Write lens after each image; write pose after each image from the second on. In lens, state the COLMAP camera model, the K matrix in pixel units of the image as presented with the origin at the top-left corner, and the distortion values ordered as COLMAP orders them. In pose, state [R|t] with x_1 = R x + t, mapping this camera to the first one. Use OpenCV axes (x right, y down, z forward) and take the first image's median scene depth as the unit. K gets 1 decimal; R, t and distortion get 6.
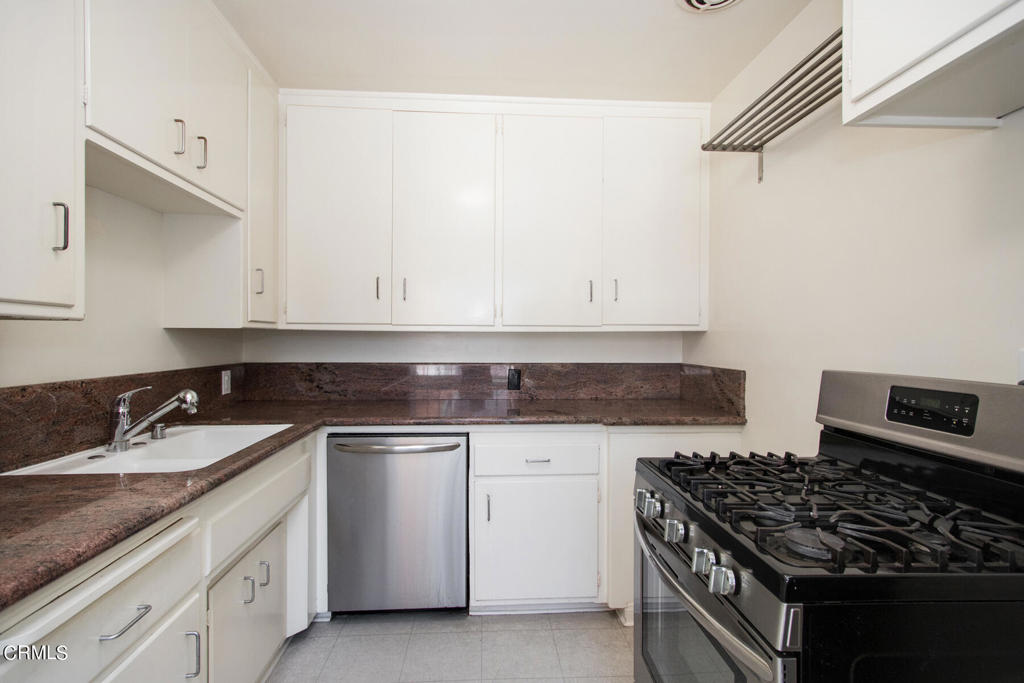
lens RADIAL K [[489.0, 0, 486.4], [0, 489.0, 335.7], [0, 0, 1]] dist [-0.009137, 0.001002]
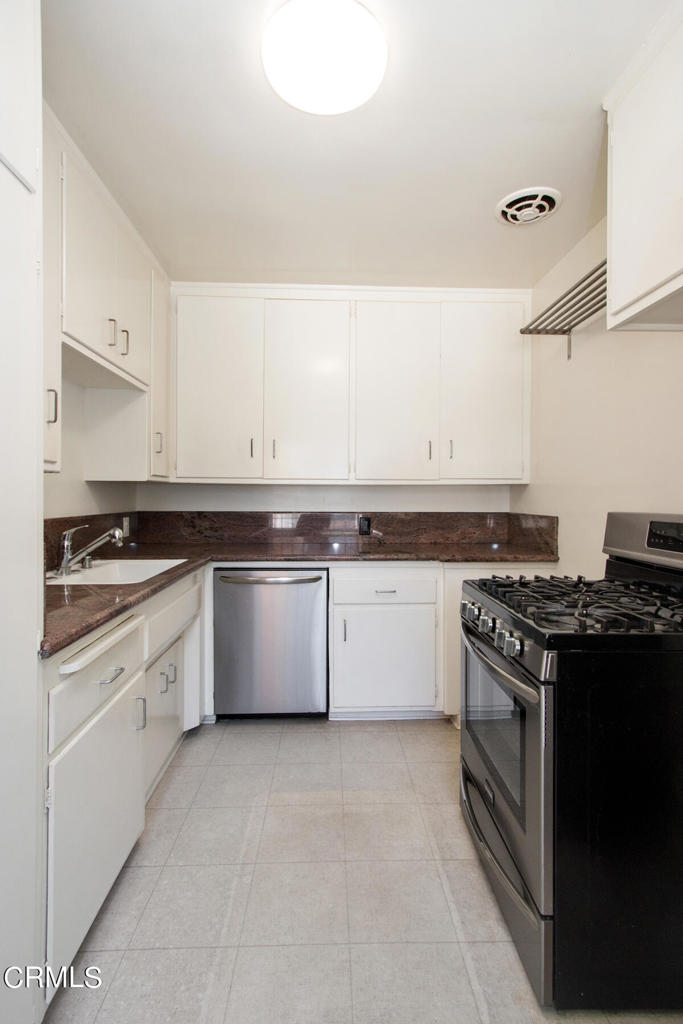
lens RADIAL K [[489.0, 0, 344.7], [0, 489.0, 512.5], [0, 0, 1]] dist [-0.009137, 0.001002]
pose [[0.999629, -0.005153, 0.026746, -0.031116], [0.004133, 0.999266, 0.038087, 0.017236], [-0.026923, -0.037962, 0.998916, -0.225096]]
